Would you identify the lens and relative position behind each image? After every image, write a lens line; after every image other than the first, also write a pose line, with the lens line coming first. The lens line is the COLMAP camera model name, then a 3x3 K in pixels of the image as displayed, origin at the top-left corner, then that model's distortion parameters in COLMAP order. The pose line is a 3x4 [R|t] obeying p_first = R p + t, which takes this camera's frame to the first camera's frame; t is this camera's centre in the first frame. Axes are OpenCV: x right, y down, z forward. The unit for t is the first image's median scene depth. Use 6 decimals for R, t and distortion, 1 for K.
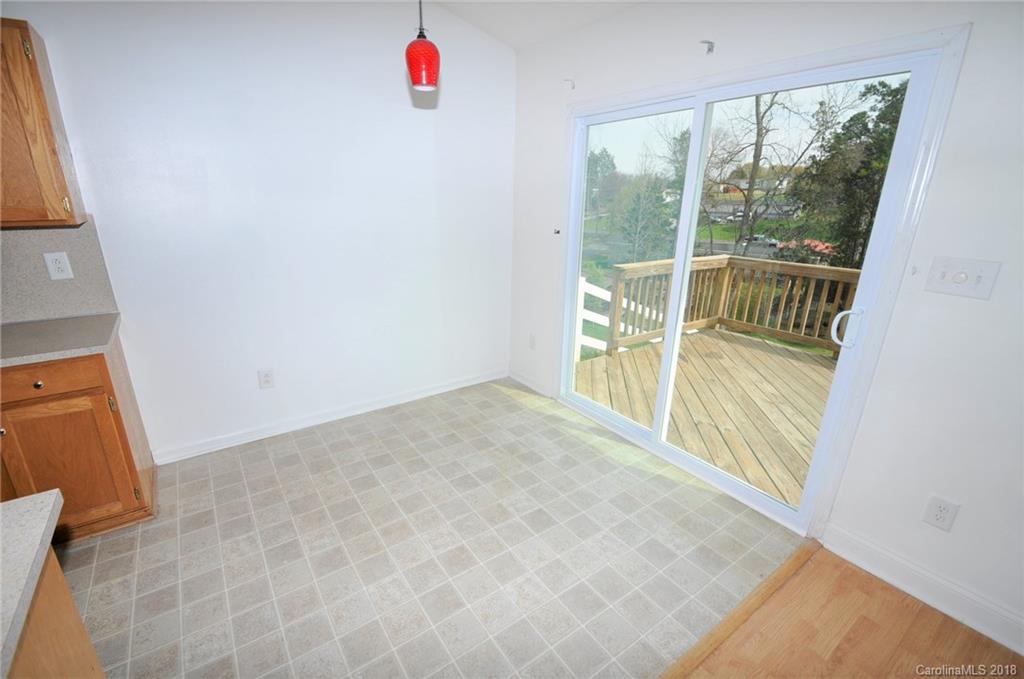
lens RADIAL K [[445.5, 0, 504.0], [0, 445.5, 347.7], [0, 0, 1]] dist [0.006917, -0.011546]
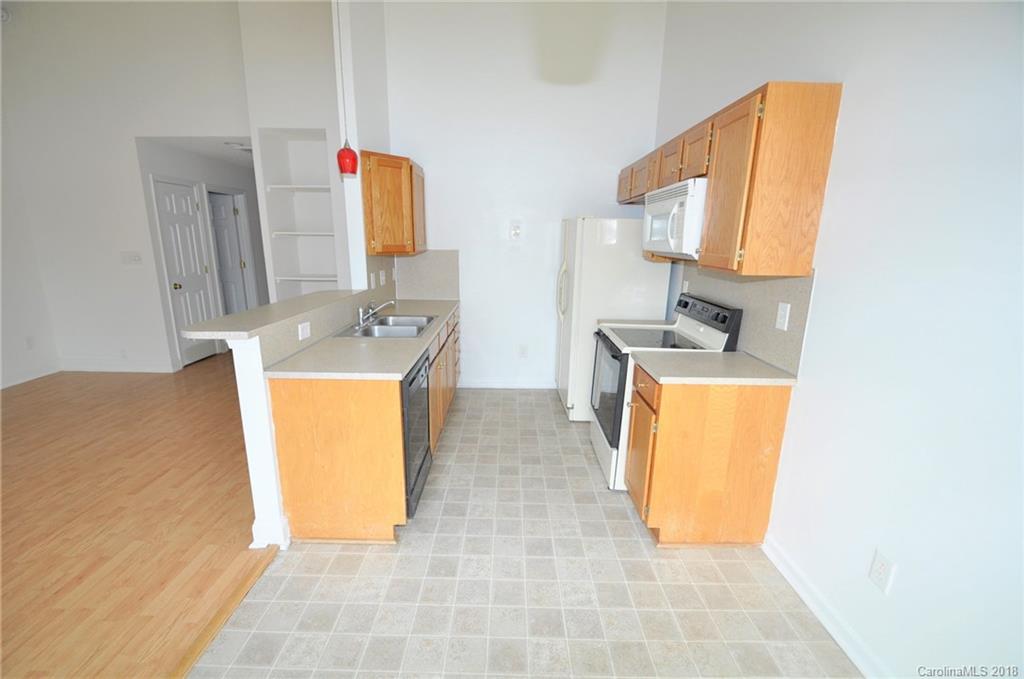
lens RADIAL K [[445.5, 0, 507.4], [0, 445.5, 348.7], [0, 0, 1]] dist [0.006917, -0.011546]
pose [[-0.579833, 0.175951, -0.795510, 0.109874], [-0.279457, 0.874217, 0.397051, -0.223272], [0.765309, 0.452534, -0.457729, 0.654985]]
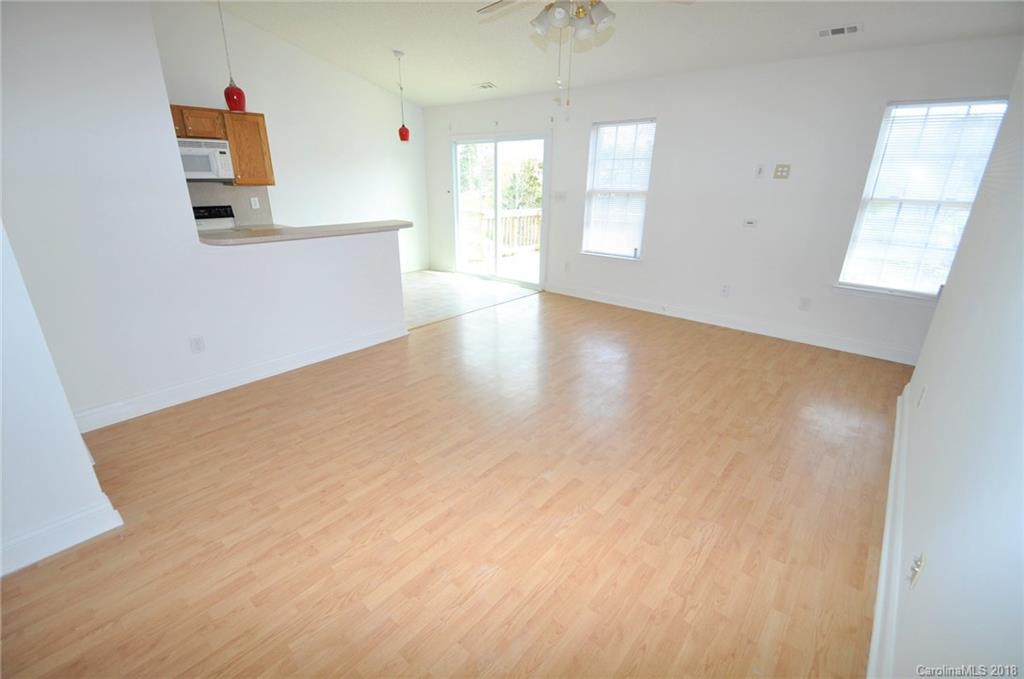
lens RADIAL K [[445.5, 0, 504.5], [0, 445.5, 347.6], [0, 0, 1]] dist [0.006917, -0.011546]
pose [[0.969966, -0.088041, 0.226749, -0.173489], [0.078728, 0.995651, 0.049809, 0.402461], [-0.230149, -0.030462, 0.972679, -1.185037]]
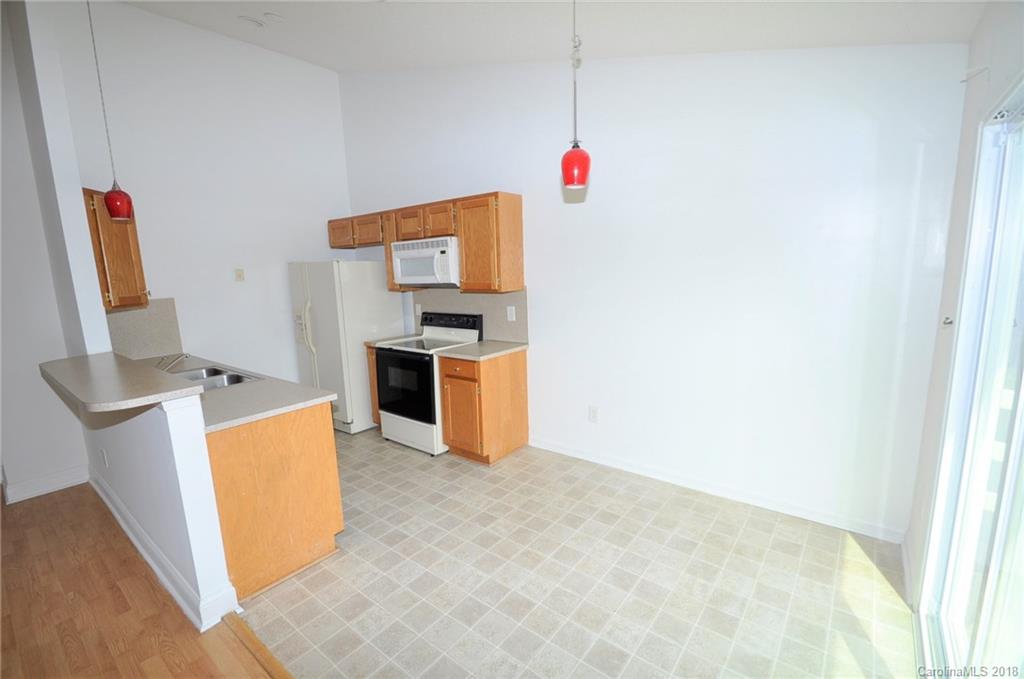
lens RADIAL K [[445.5, 0, 507.0], [0, 445.5, 349.9], [0, 0, 1]] dist [0.006917, -0.011546]
pose [[0.280402, 0.147364, -0.948503, 0.474075], [-0.271104, 0.960073, 0.069017, -0.105306], [0.920803, 0.237790, 0.309157, 0.294336]]
